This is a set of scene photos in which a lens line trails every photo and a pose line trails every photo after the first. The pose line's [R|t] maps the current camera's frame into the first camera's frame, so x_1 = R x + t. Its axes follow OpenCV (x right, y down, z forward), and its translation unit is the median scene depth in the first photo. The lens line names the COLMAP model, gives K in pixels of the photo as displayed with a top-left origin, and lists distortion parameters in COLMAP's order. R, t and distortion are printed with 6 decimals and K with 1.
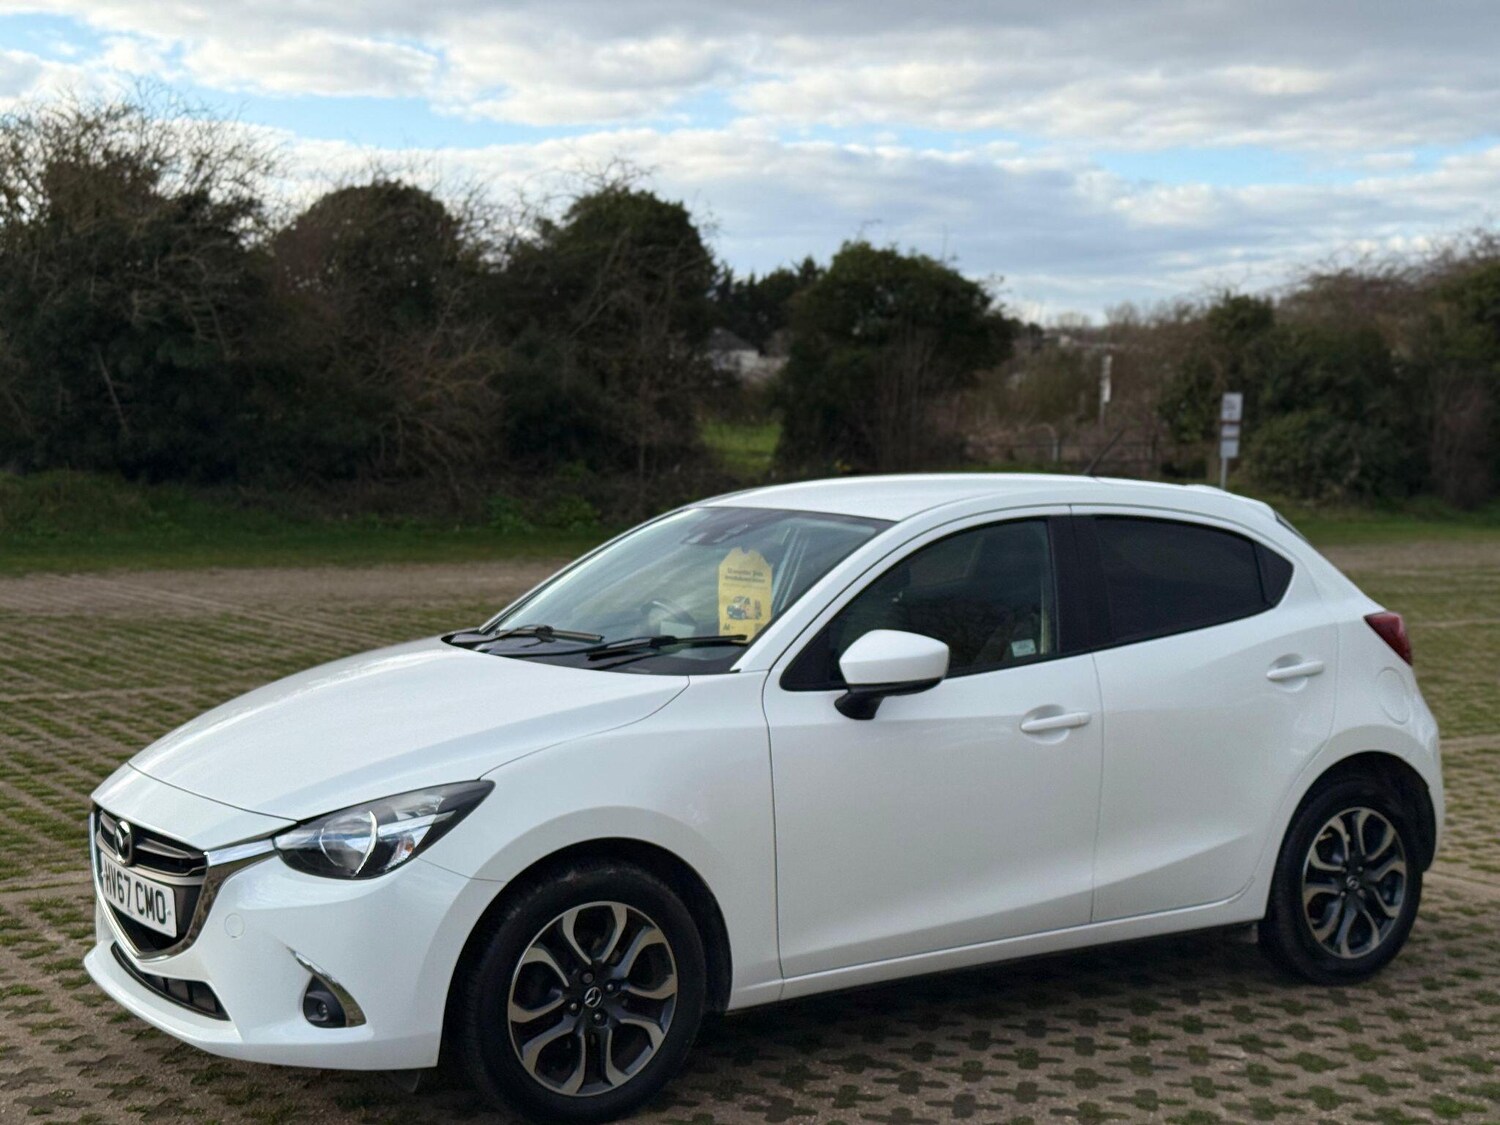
lens RADIAL K [[2094.2, 0, 738.8], [0, 2094.2, 574.1], [0, 0, 1]] dist [0.127838, 0.000000]
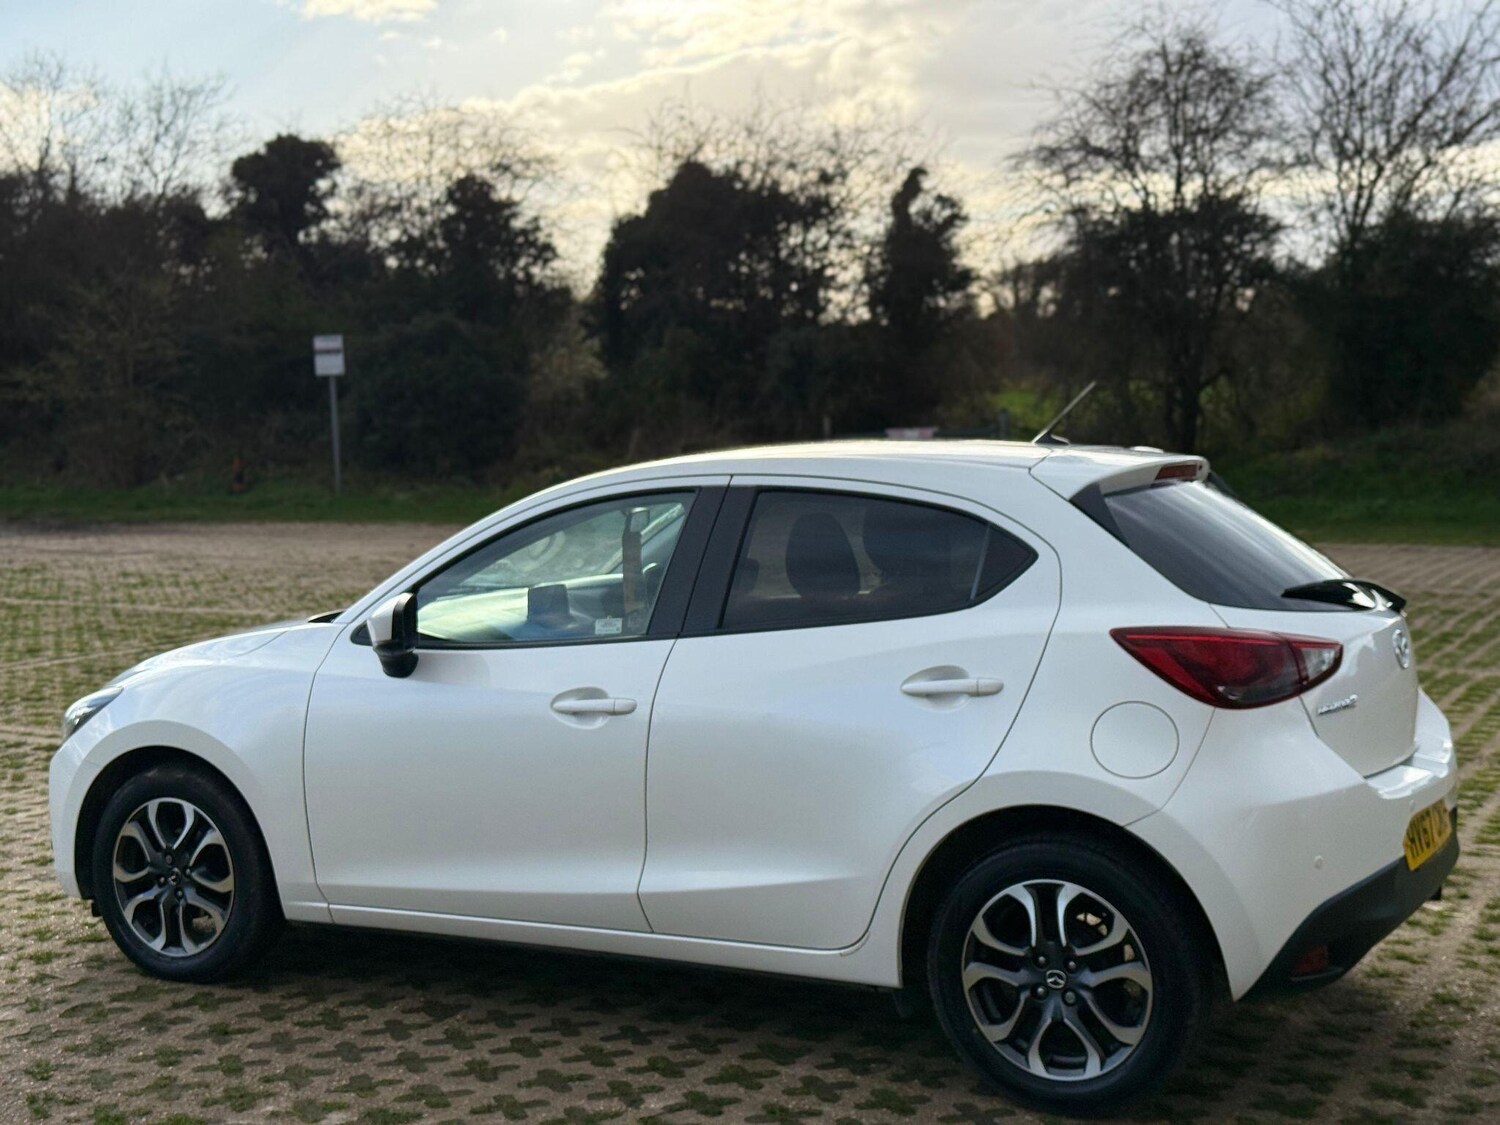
lens RADIAL K [[2094.2, 0, 738.5], [0, 2094.2, 560.1], [0, 0, 1]] dist [0.127838, 0.000000]
pose [[0.470998, 0.038841, -0.881279, 0.919250], [-0.034113, 0.999085, 0.025802, -0.019381], [0.881474, 0.017910, 0.471892, 0.561374]]
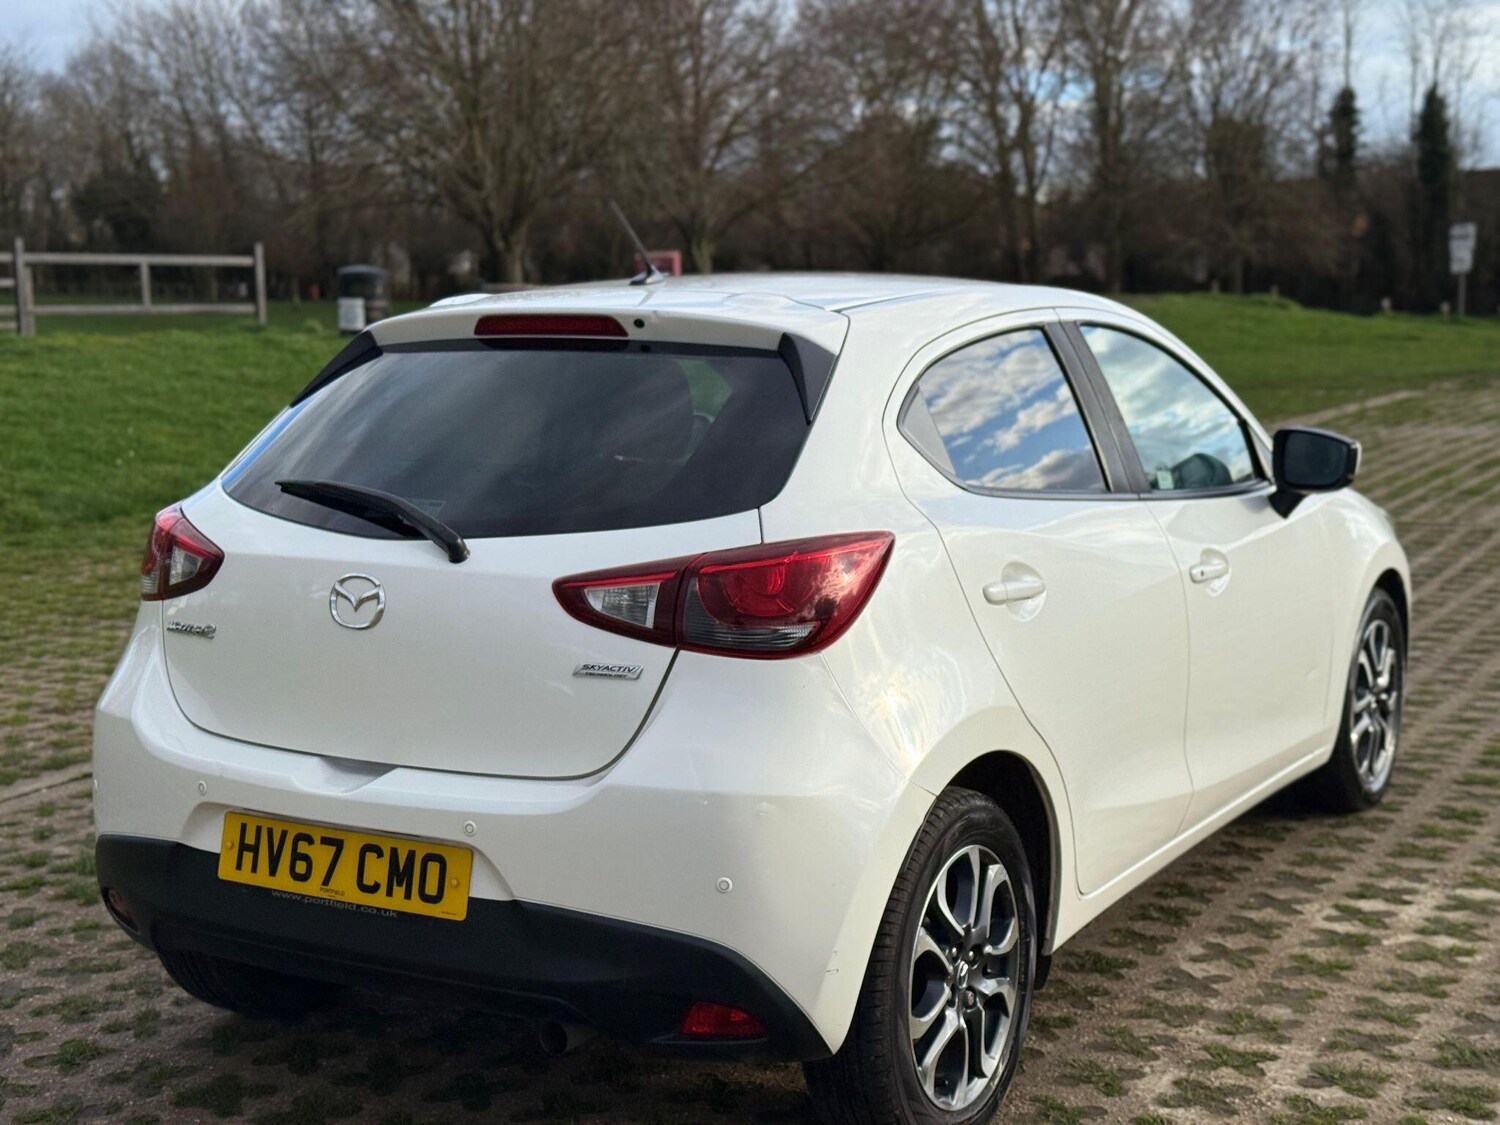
lens RADIAL K [[2132.1, 0, 747.5], [0, 2132.1, 564.1], [0, 0, 1]] dist [0.122966, 0.000000]
pose [[-0.905094, 0.061591, -0.420727, 0.451881], [-0.021188, 0.981692, 0.189293, -0.092564], [0.424683, 0.180242, -0.887219, 1.741513]]
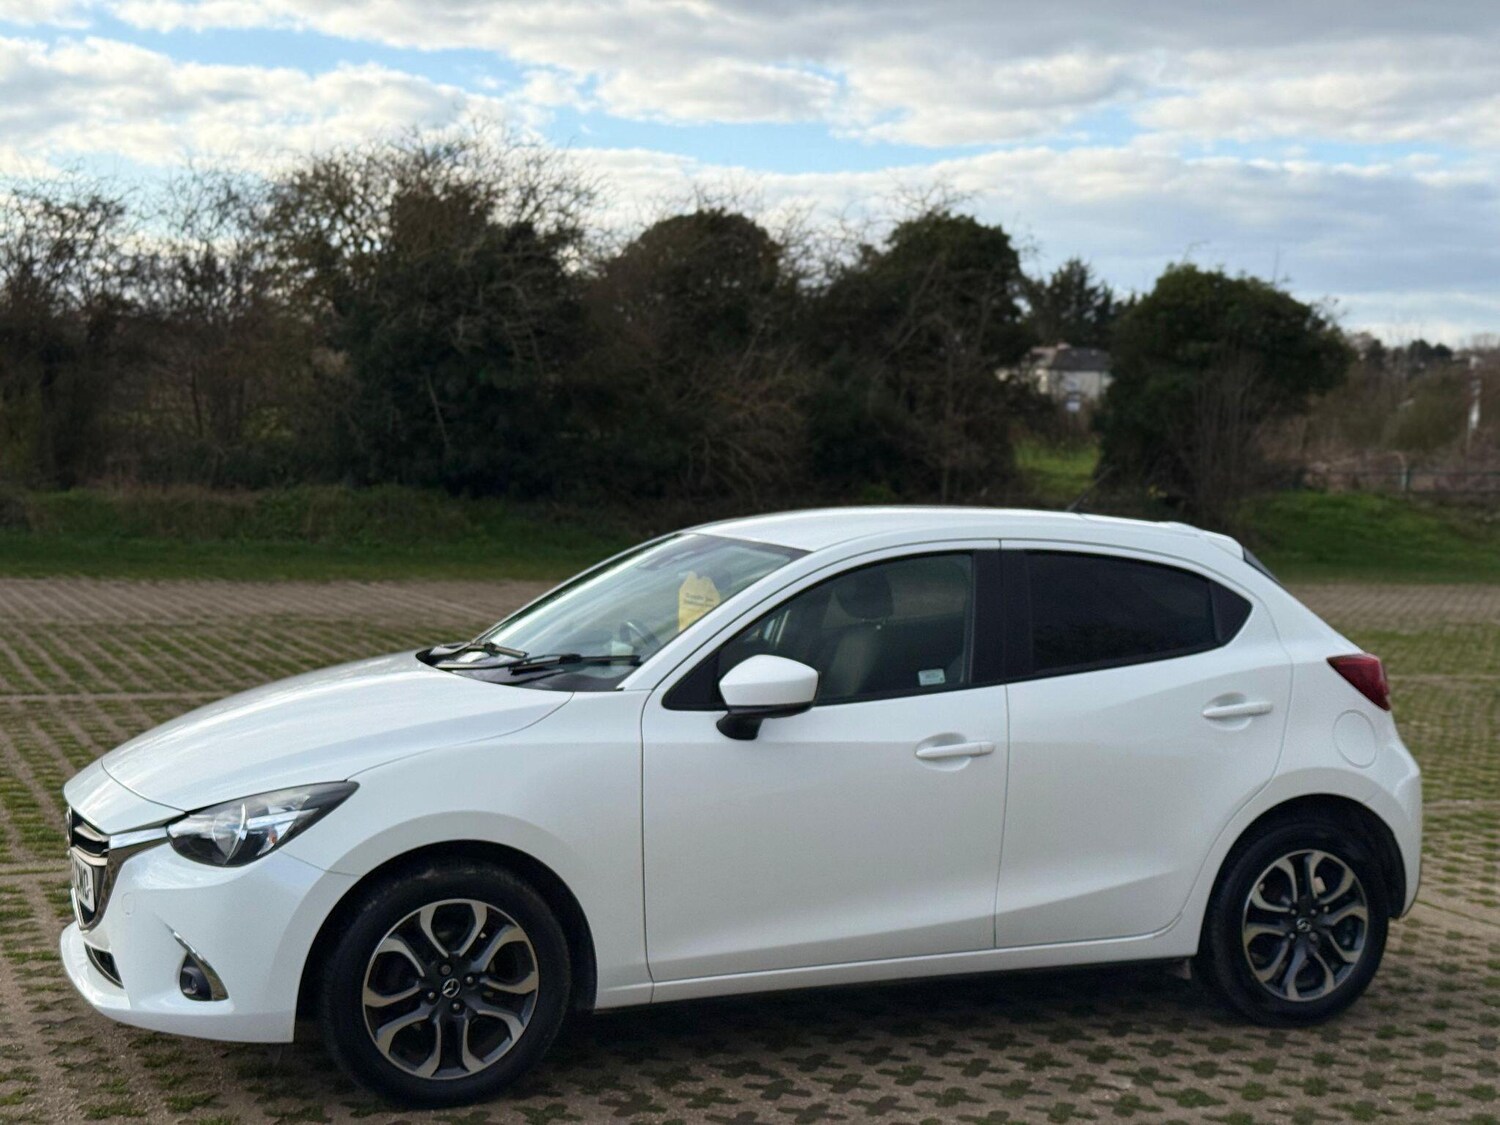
lens RADIAL K [[2094.2, 0, 741.2], [0, 2094.2, 562.3], [0, 0, 1]] dist [0.127838, 0.000000]
pose [[0.983545, 0.023790, -0.179092, 0.210234], [-0.026507, 0.999567, -0.012792, -0.005301], [0.178710, 0.017329, 0.983749, -0.030275]]
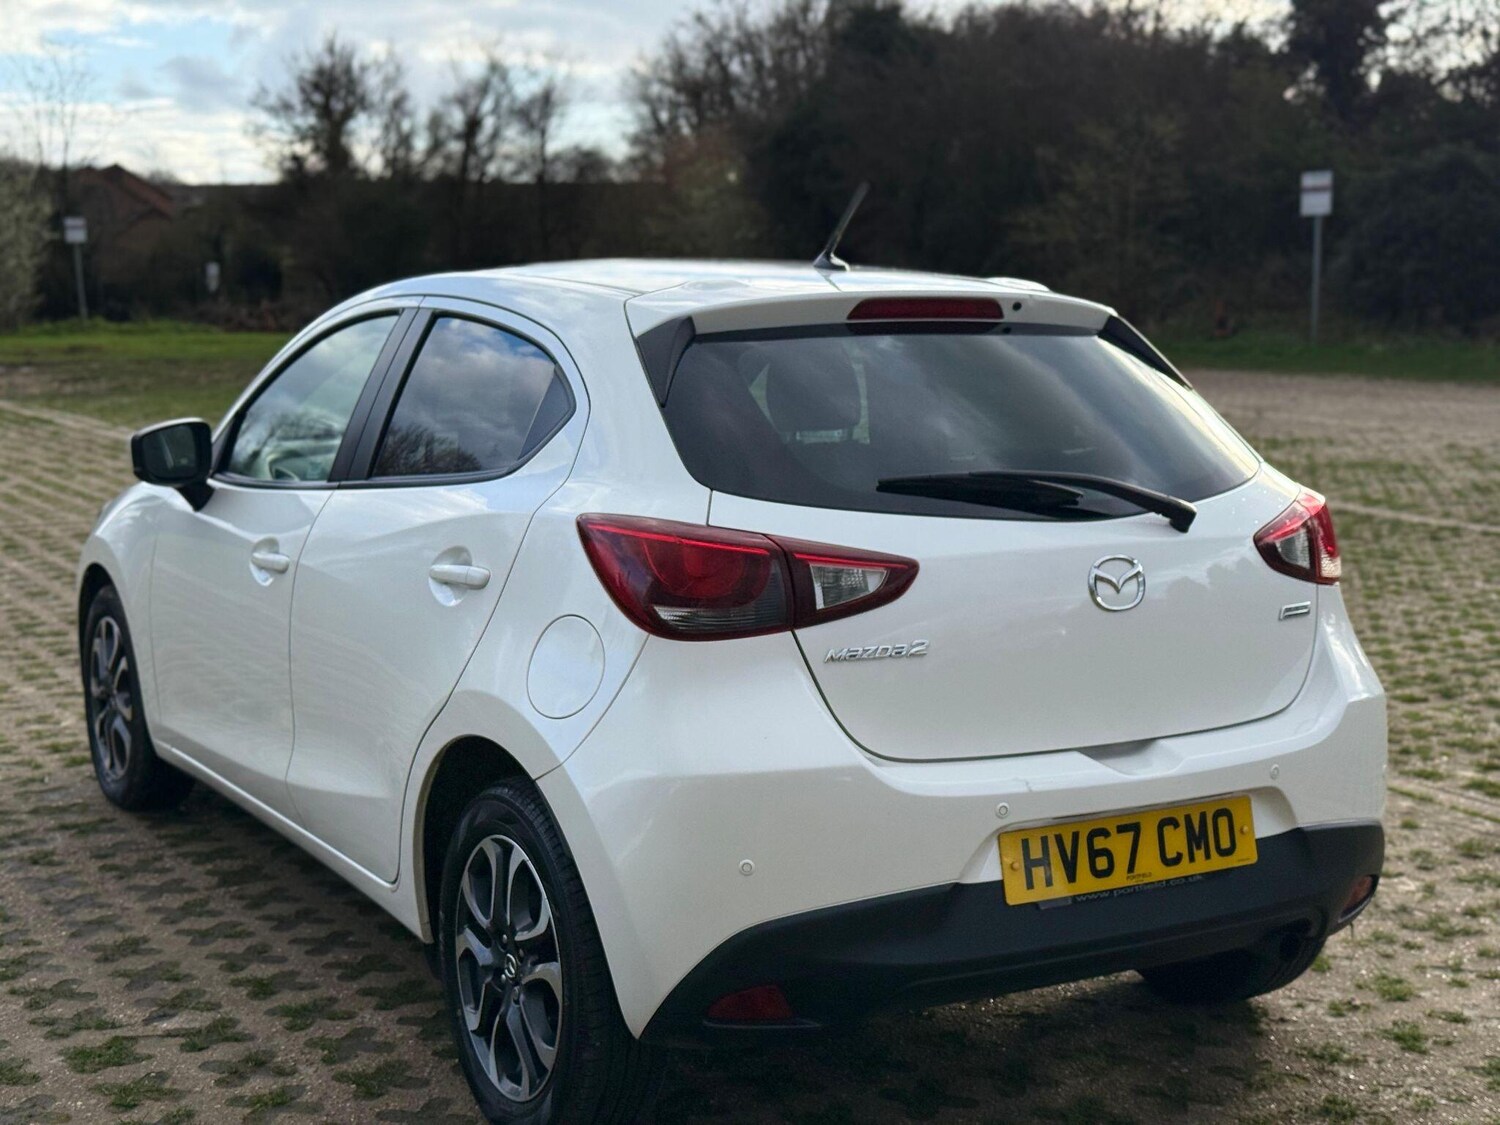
lens RADIAL K [[2094.2, 0, 761.7], [0, 2094.2, 562.1], [0, 0, 1]] dist [0.127838, 0.000000]
pose [[-0.046988, 0.123345, -0.991251, 0.864725], [-0.072919, 0.989276, 0.126556, -0.041163], [0.996230, 0.078228, -0.037490, 1.114633]]
